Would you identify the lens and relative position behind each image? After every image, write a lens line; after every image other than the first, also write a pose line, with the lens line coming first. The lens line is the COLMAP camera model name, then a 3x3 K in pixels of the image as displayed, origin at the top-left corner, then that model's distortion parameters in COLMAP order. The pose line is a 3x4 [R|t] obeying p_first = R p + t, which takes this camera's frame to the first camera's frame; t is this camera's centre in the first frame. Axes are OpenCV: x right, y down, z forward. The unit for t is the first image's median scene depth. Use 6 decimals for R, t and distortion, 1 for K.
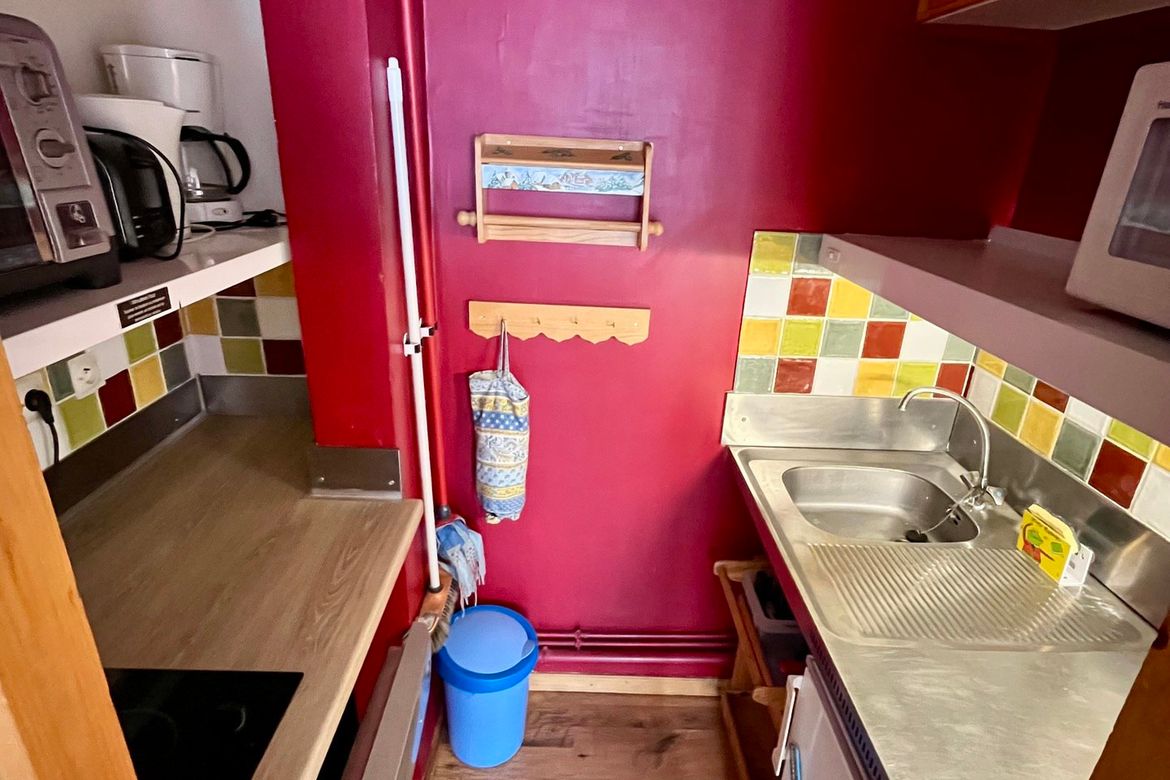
lens RADIAL K [[630.4, 0, 583.7], [0, 630.4, 384.7], [0, 0, 1]] dist [-0.001331, -0.001619]
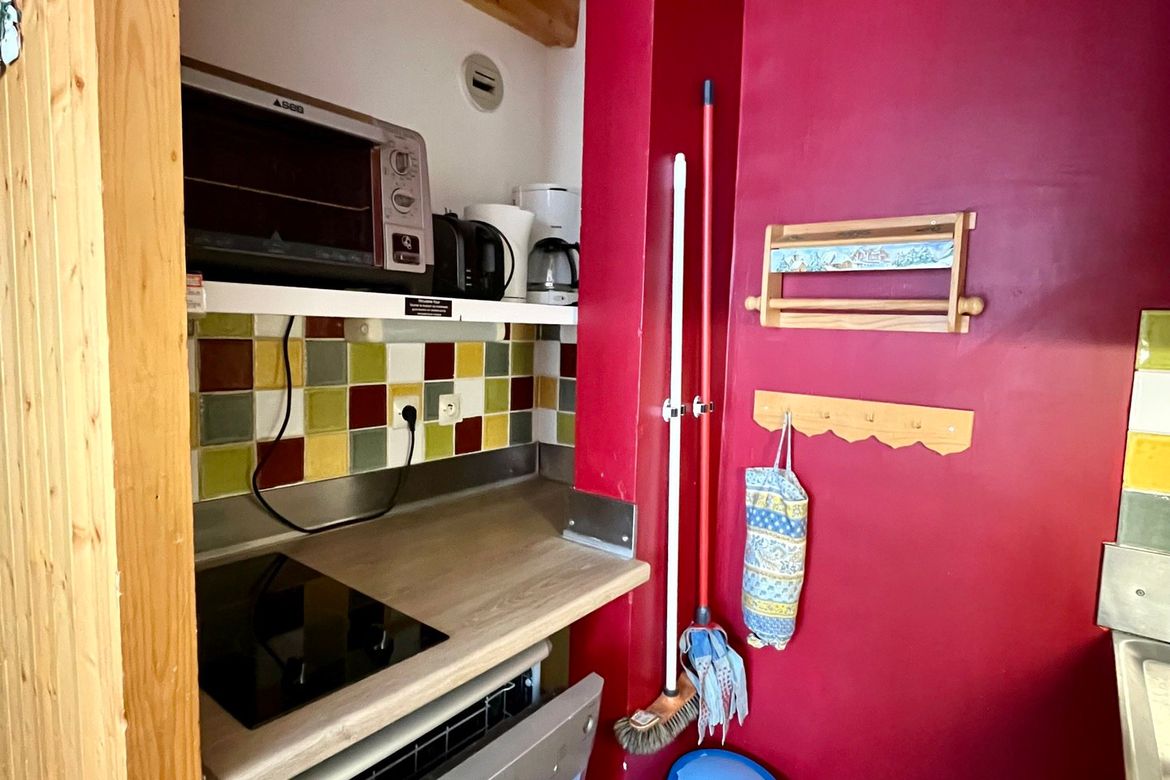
lens RADIAL K [[630.4, 0, 583.7], [0, 630.4, 384.7], [0, 0, 1]] dist [-0.001331, -0.001619]
pose [[0.779571, 0.038585, -0.625124, 0.225061], [-0.223676, 0.949432, -0.220337, 0.137003], [0.585011, 0.311594, 0.748780, 0.115245]]
